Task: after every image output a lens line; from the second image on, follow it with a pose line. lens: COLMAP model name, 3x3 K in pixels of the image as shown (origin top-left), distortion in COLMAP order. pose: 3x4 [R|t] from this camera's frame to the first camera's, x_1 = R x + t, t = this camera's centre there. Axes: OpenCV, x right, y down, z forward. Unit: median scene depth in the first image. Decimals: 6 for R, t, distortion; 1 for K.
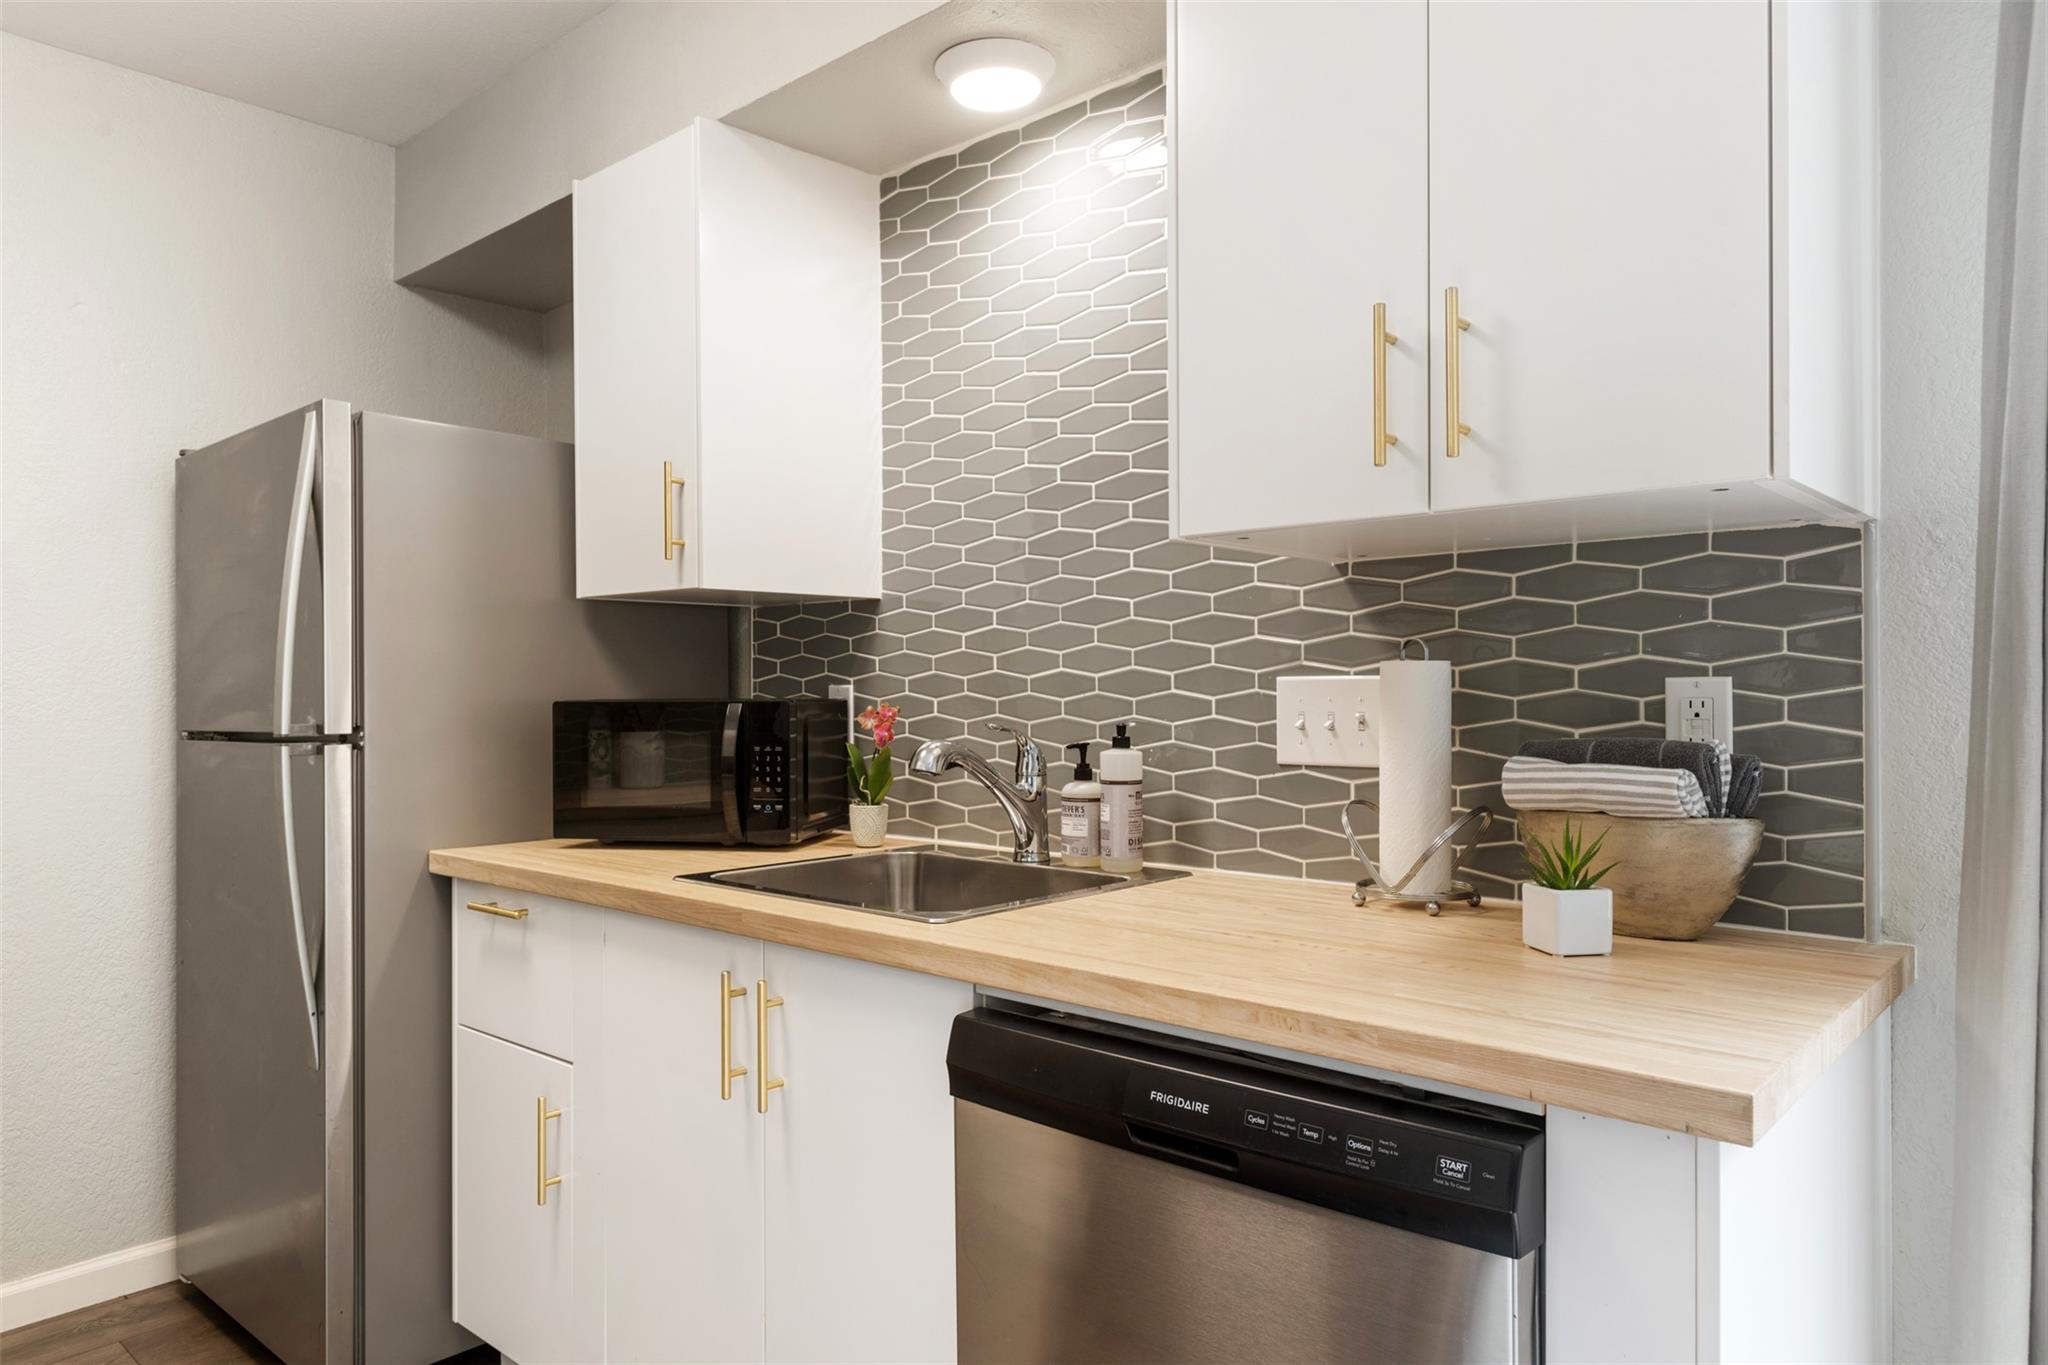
lens RADIAL K [[1309.2, 0, 1035.7], [0, 1309.2, 697.3], [0, 0, 1]] dist [0.008970, -0.000995]
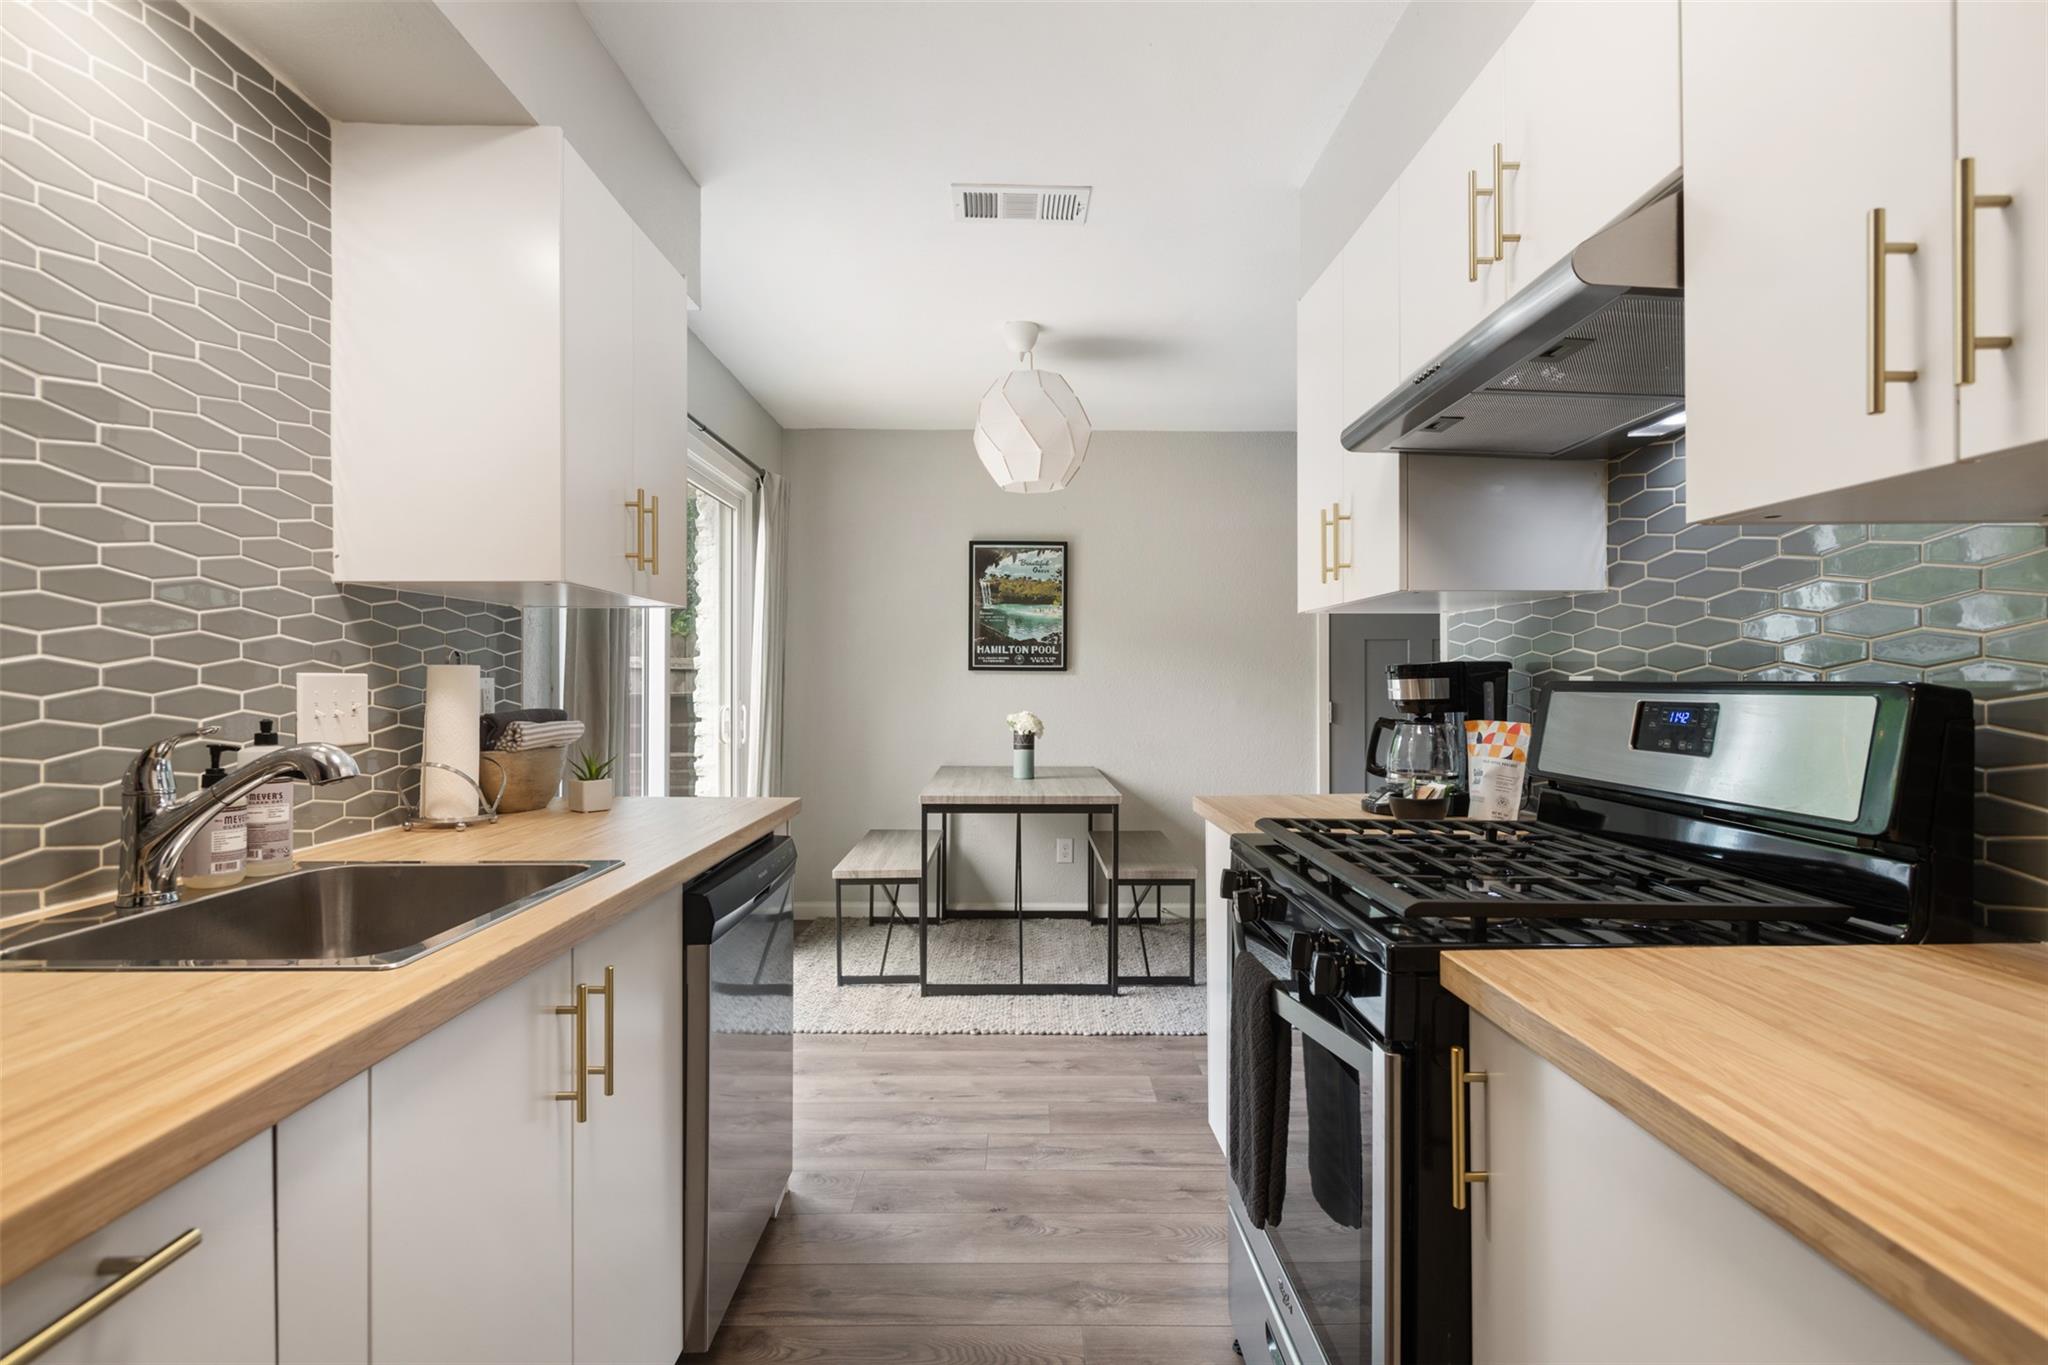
lens RADIAL K [[968.4, 0, 1011.2], [0, 968.4, 679.2], [0, 0, 1]] dist [-0.001500, -0.000054]
pose [[-0.657244, 0.008613, 0.753628, -0.838867], [0.010513, 0.999942, -0.002260, -0.001890], [-0.753604, 0.006437, -0.657297, 1.072317]]
